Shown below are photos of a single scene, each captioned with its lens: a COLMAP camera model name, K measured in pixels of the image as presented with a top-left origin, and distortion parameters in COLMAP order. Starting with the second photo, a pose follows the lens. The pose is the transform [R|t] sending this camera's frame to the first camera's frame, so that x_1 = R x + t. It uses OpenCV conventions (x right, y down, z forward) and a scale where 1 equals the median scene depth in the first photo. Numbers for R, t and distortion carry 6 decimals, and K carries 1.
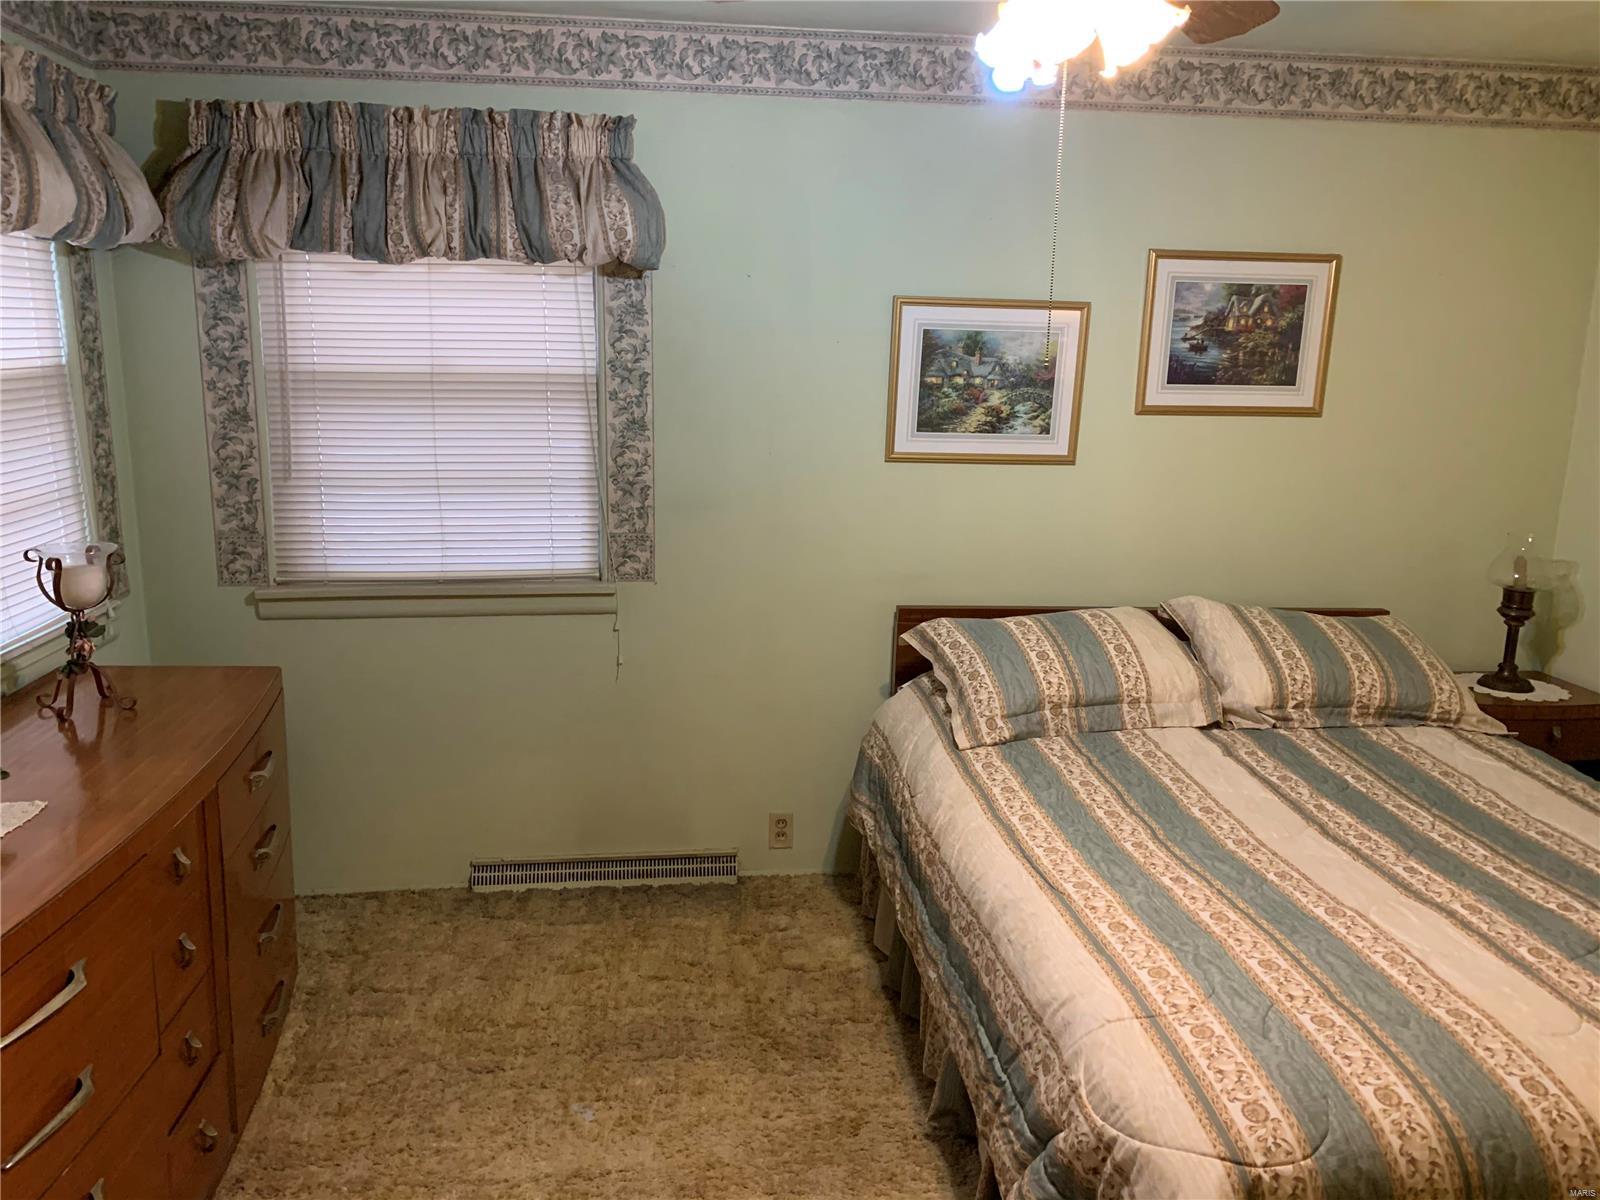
lens RADIAL K [[1210.0, 0, 800.0], [0, 1210.0, 600.0], [0, 0, 1]] dist [0.015051, -0.014185]
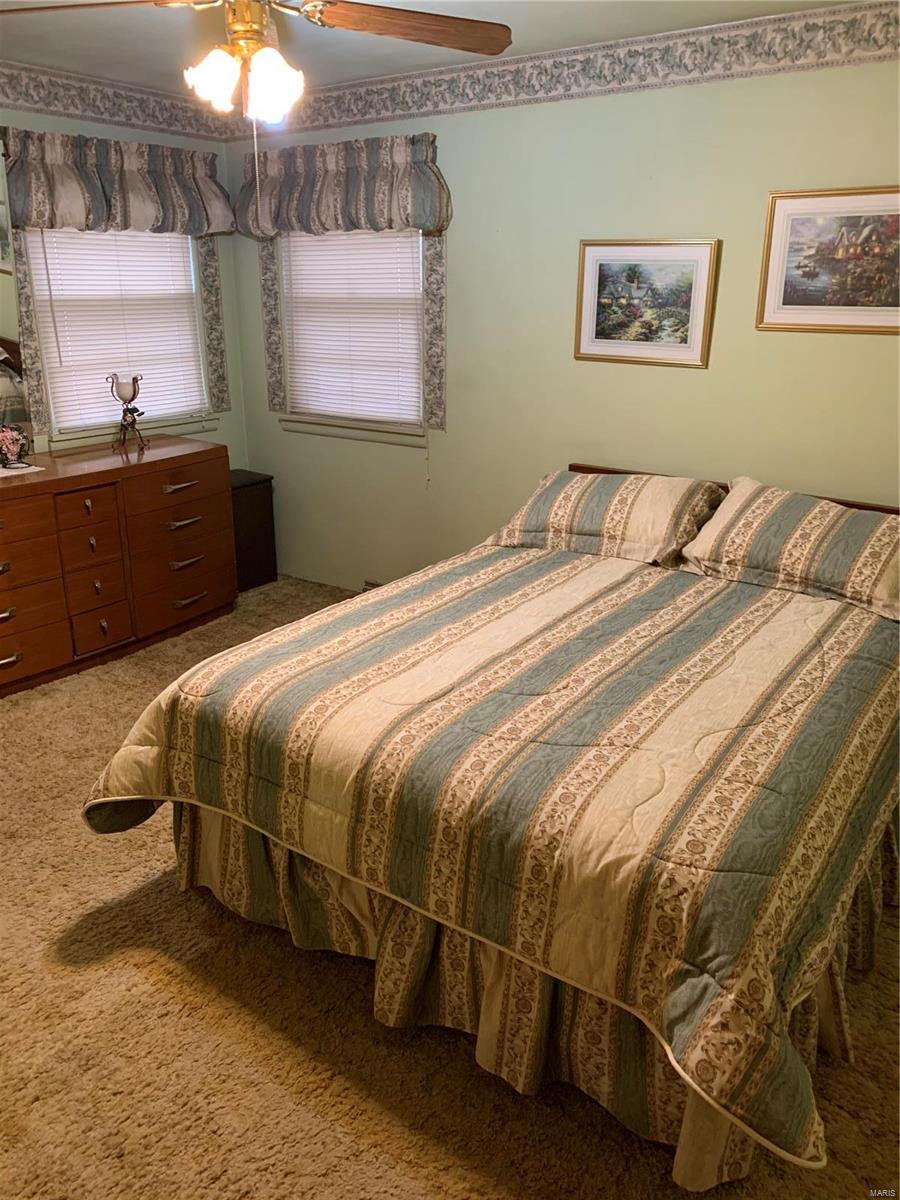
lens RADIAL K [[929.6, 0, 448.1], [0, 929.6, 605.3], [0, 0, 1]] dist [-0.037612, 0.046430]
pose [[0.735008, 0.208527, -0.645197, 0.751035], [-0.129039, 0.977164, 0.168818, 0.004676], [0.665667, -0.040827, 0.745131, 0.069311]]
